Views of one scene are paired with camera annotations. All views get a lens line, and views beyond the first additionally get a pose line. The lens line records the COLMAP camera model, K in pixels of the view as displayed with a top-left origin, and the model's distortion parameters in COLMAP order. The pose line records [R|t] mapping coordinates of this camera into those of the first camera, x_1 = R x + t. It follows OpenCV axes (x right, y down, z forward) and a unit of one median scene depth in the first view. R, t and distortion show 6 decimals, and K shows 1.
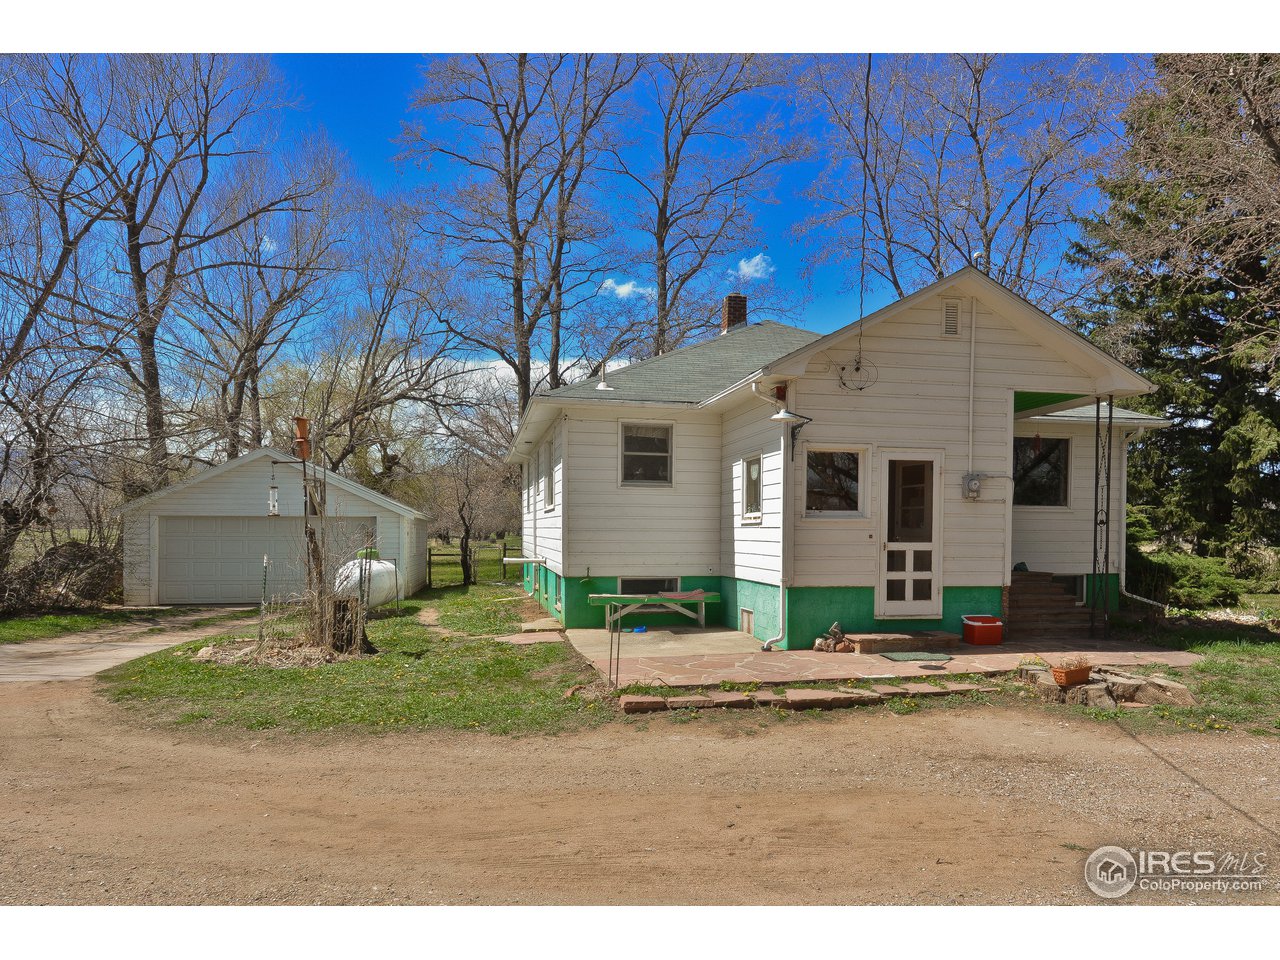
lens RADIAL K [[869.9, 0, 641.0], [0, 869.9, 567.9], [0, 0, 1]] dist [0.020450, -0.000521]
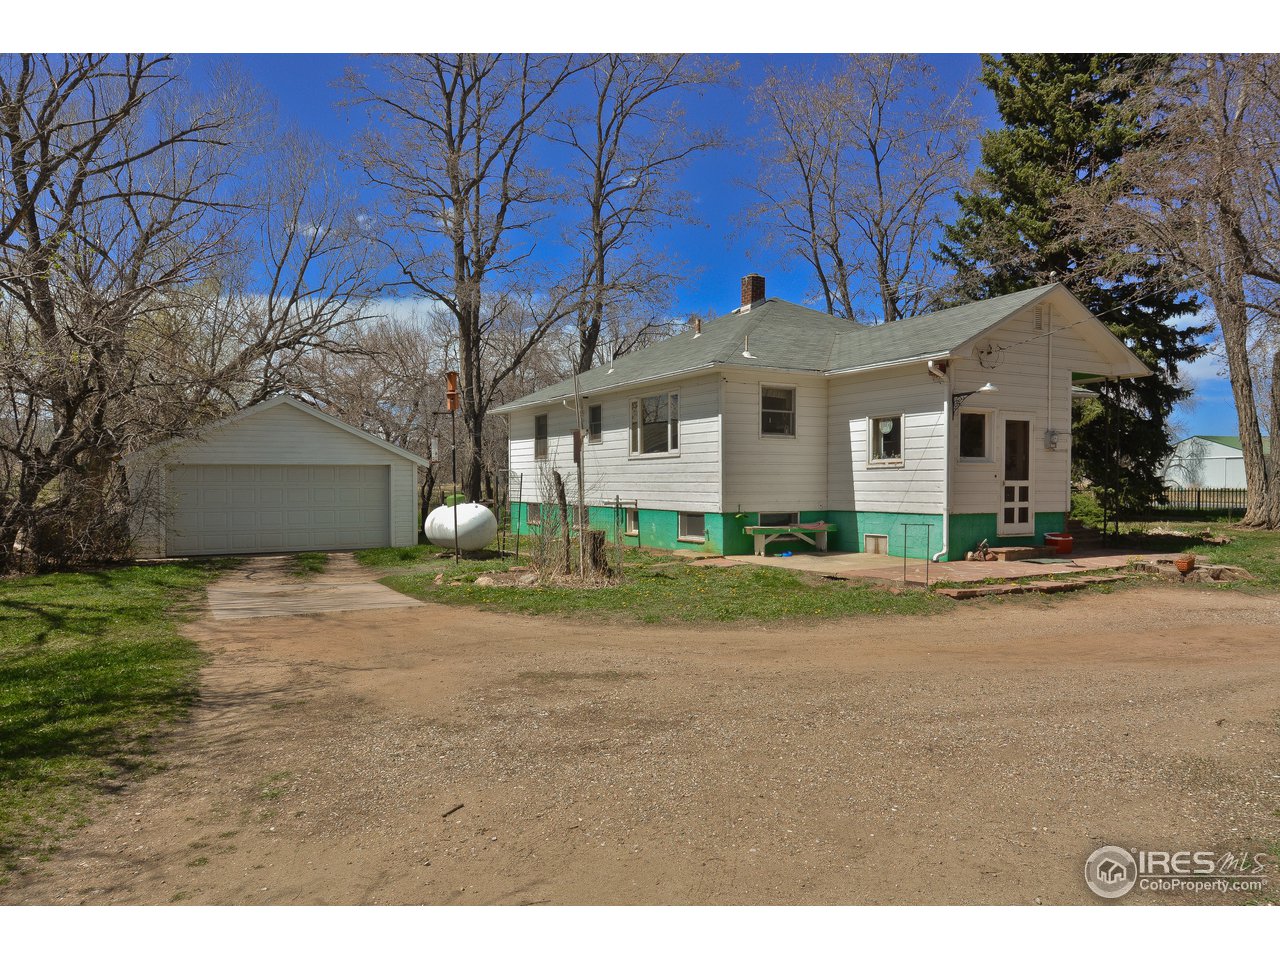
lens RADIAL K [[885.8, 0, 642.5], [0, 885.8, 515.7], [0, 0, 1]] dist [0.020564, -0.002236]
pose [[0.955669, -0.017895, 0.293899, -0.580906], [0.019316, 0.999812, -0.001932, 0.015153], [-0.293809, 0.007523, 0.955834, -0.139821]]
